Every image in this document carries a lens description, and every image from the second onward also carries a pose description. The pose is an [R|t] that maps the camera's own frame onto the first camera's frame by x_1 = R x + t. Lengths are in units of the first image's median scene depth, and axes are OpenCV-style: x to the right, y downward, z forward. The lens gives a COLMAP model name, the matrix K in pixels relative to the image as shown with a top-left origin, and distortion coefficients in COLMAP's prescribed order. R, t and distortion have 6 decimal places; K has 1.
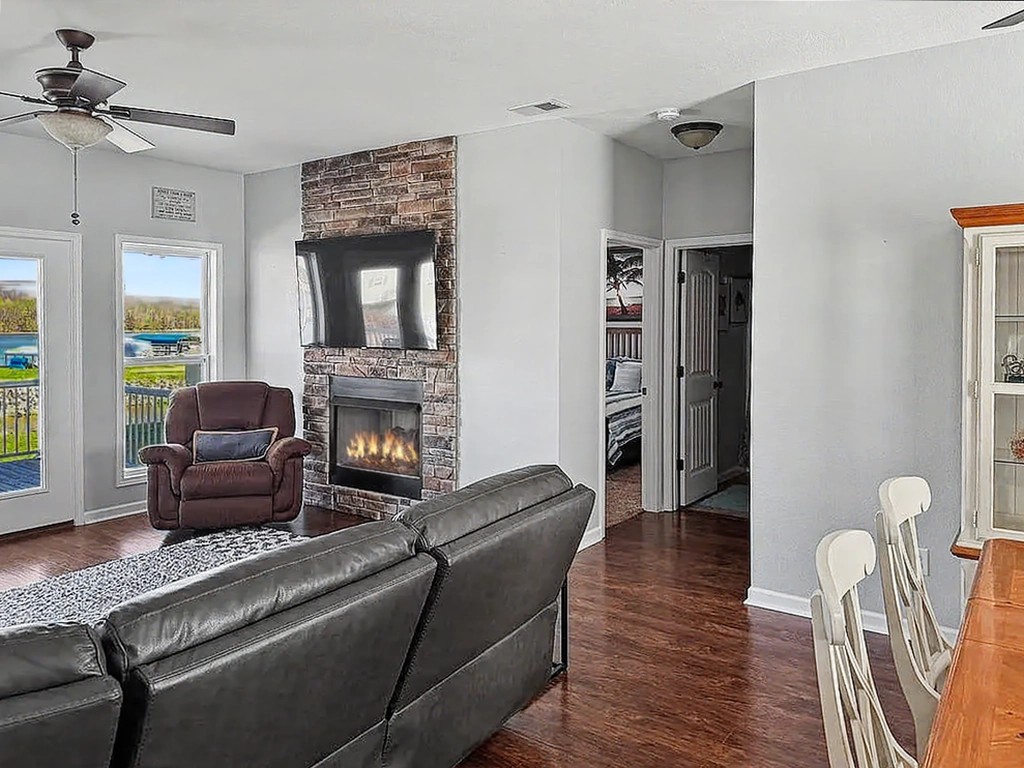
lens RADIAL K [[737.2, 0, 513.4], [0, 737.2, 350.2], [0, 0, 1]] dist [0.136351, -0.179163]
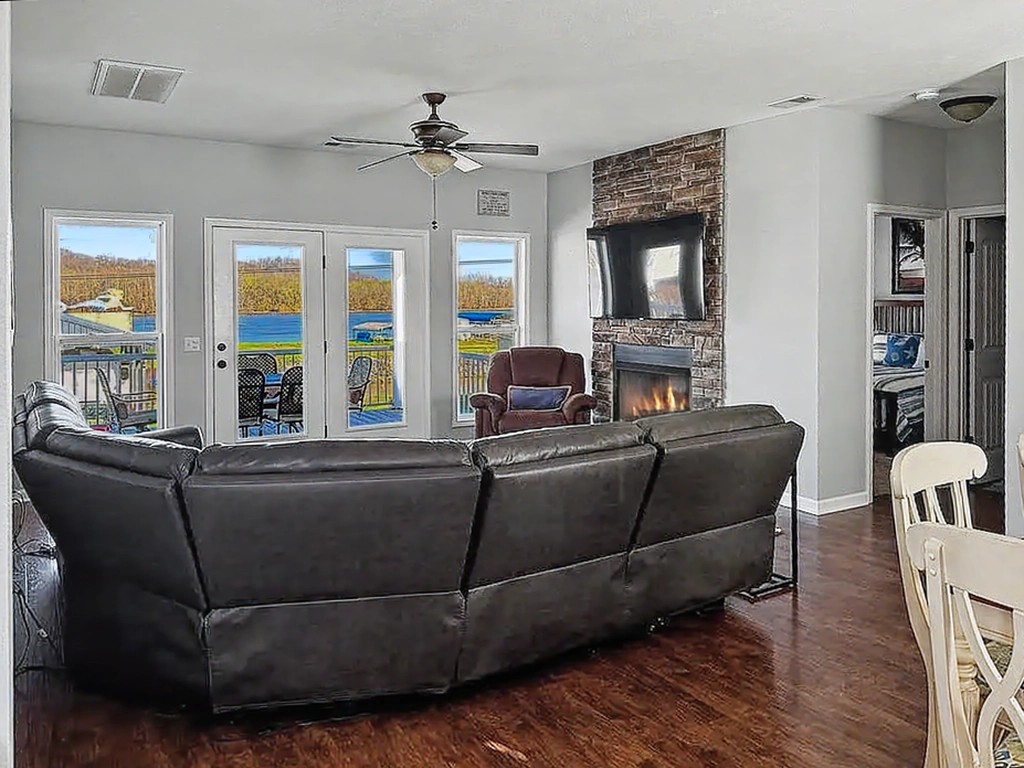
lens RADIAL K [[765.0, 0, 510.6], [0, 765.0, 310.4], [0, 0, 1]] dist [-0.002557, -0.000803]
pose [[0.922925, -0.003422, -0.384965, 0.065649], [-0.005342, 0.999750, -0.021694, 0.010295], [0.384943, 0.022079, 0.922676, -0.165544]]
